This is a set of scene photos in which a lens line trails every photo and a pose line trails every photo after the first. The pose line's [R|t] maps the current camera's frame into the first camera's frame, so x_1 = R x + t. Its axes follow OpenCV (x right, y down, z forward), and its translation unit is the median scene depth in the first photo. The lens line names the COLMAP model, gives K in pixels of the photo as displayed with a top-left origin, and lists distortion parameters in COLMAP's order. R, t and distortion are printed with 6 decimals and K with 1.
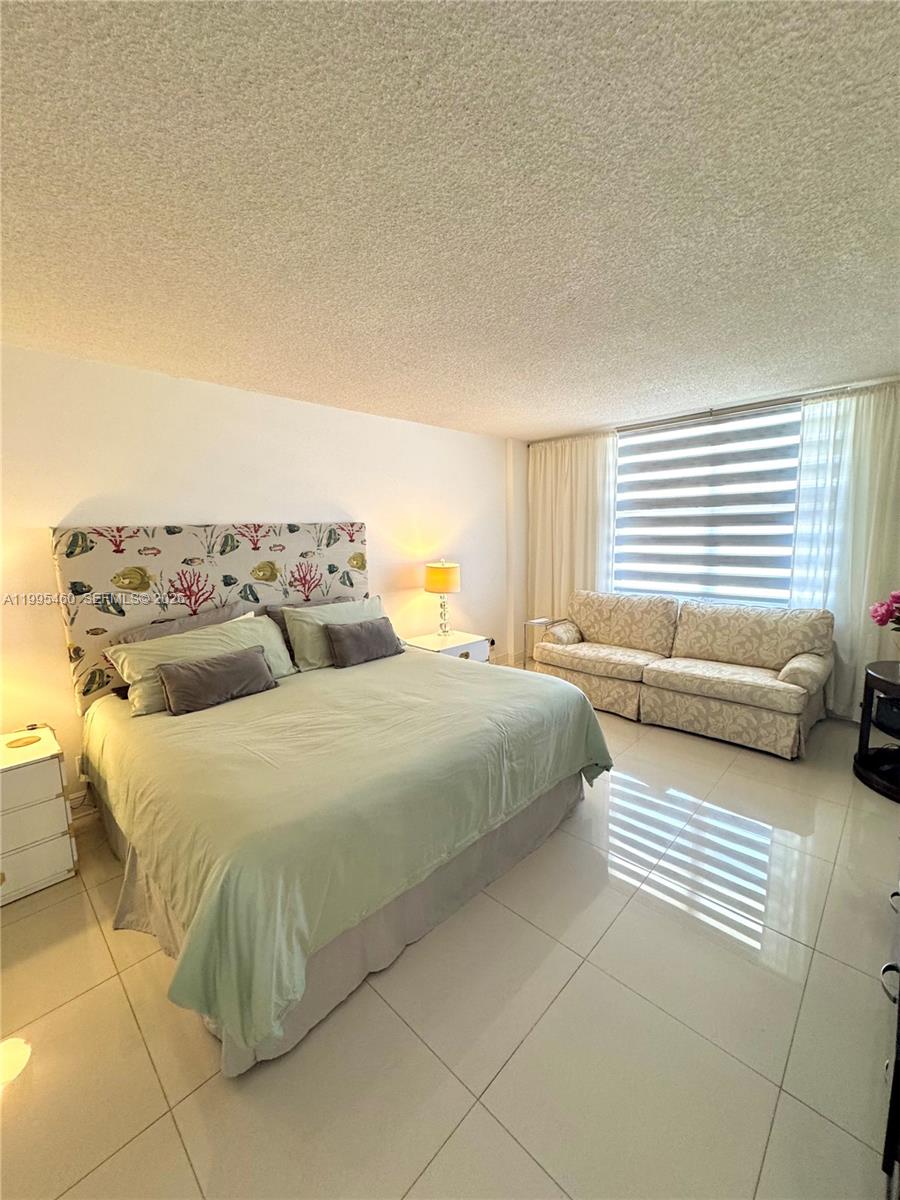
lens RADIAL K [[477.2, 0, 450.1], [0, 477.2, 598.3], [0, 0, 1]] dist [0.000470, -0.000251]
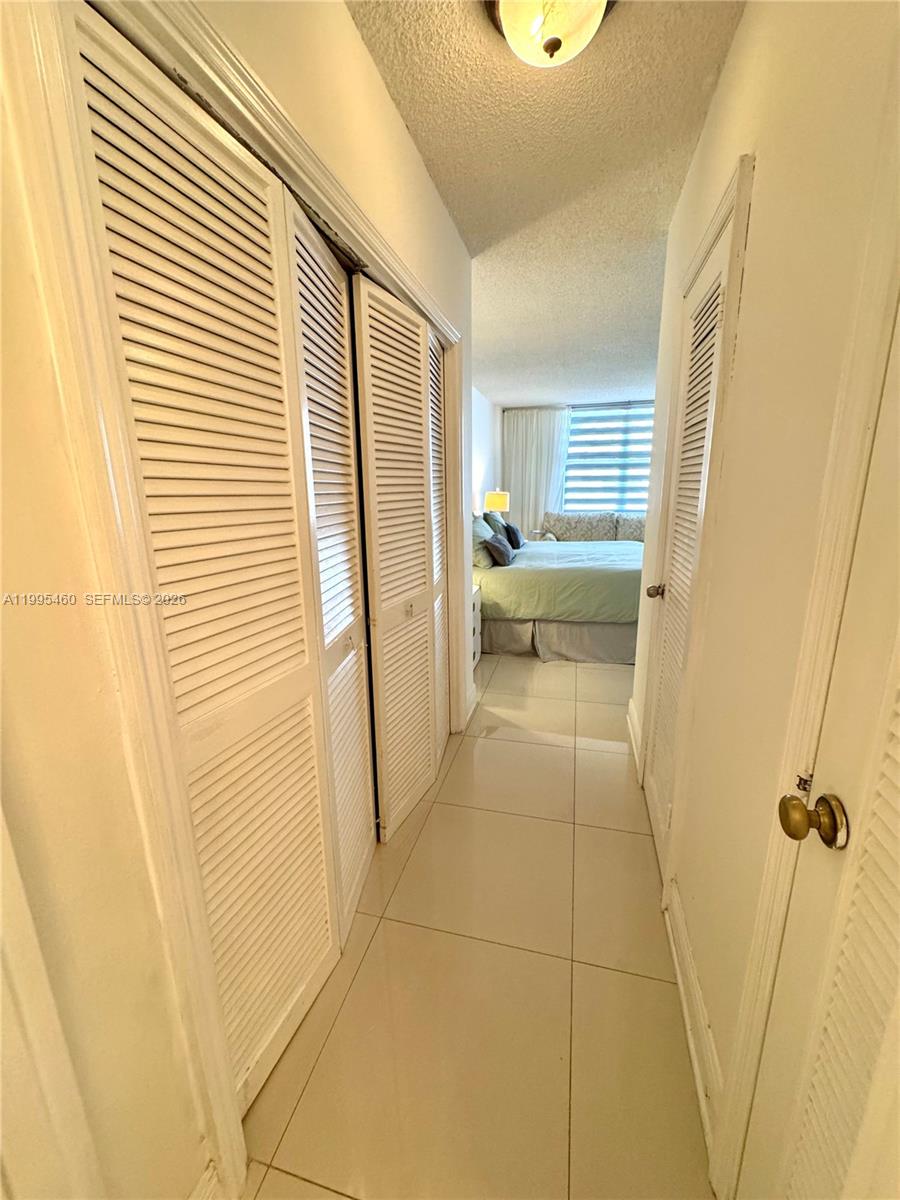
lens RADIAL K [[477.2, 0, 450.1], [0, 477.2, 598.3], [0, 0, 1]] dist [0.000470, -0.000251]
pose [[0.876283, -0.109200, 0.469259, -0.891104], [0.069089, 0.992390, 0.101922, 0.093811], [-0.476818, -0.056892, 0.877159, -0.243392]]
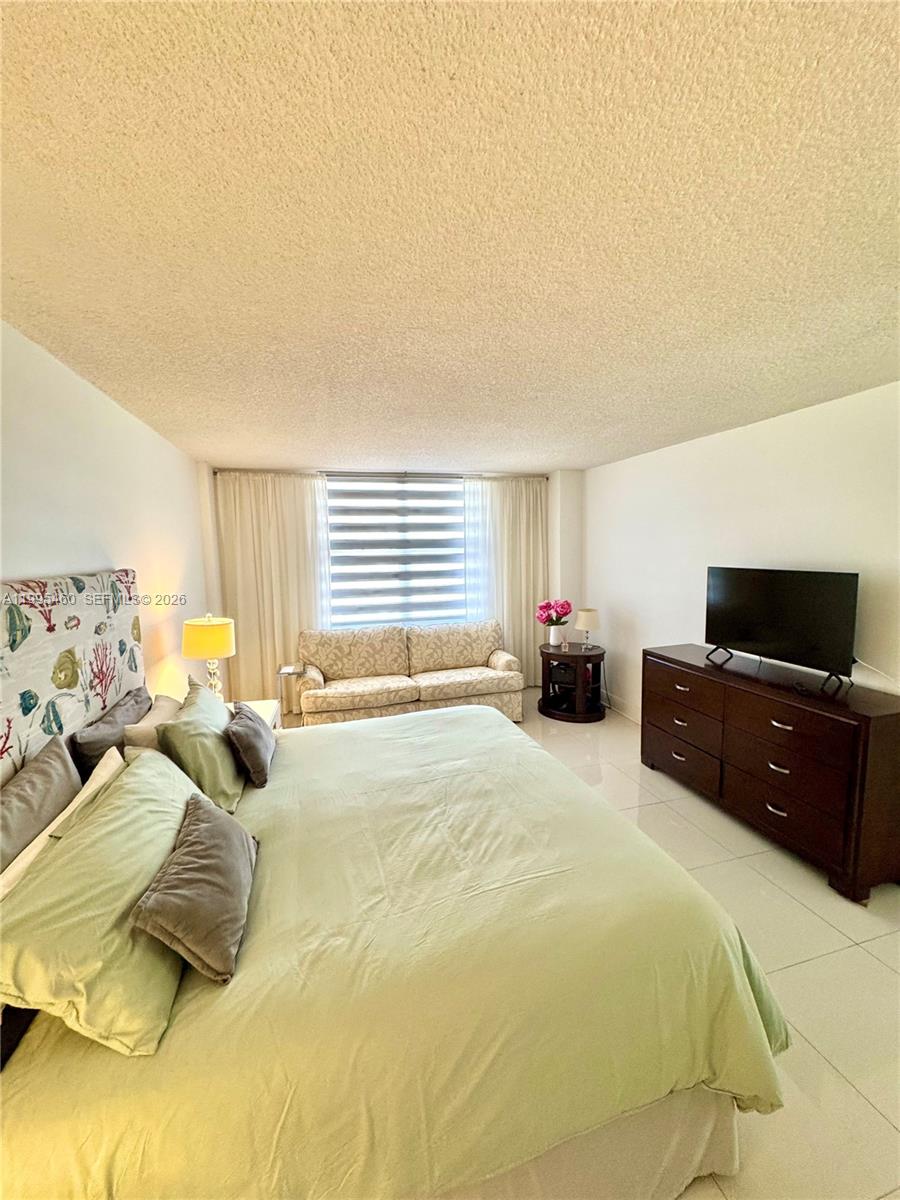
lens RADIAL K [[477.2, 0, 450.1], [0, 477.2, 598.3], [0, 0, 1]] dist [0.000470, -0.000251]
pose [[0.508730, -0.078387, 0.857350, -0.479986], [0.130748, 0.991330, 0.013054, -0.067008], [-0.850940, 0.105456, 0.514568, 0.287109]]
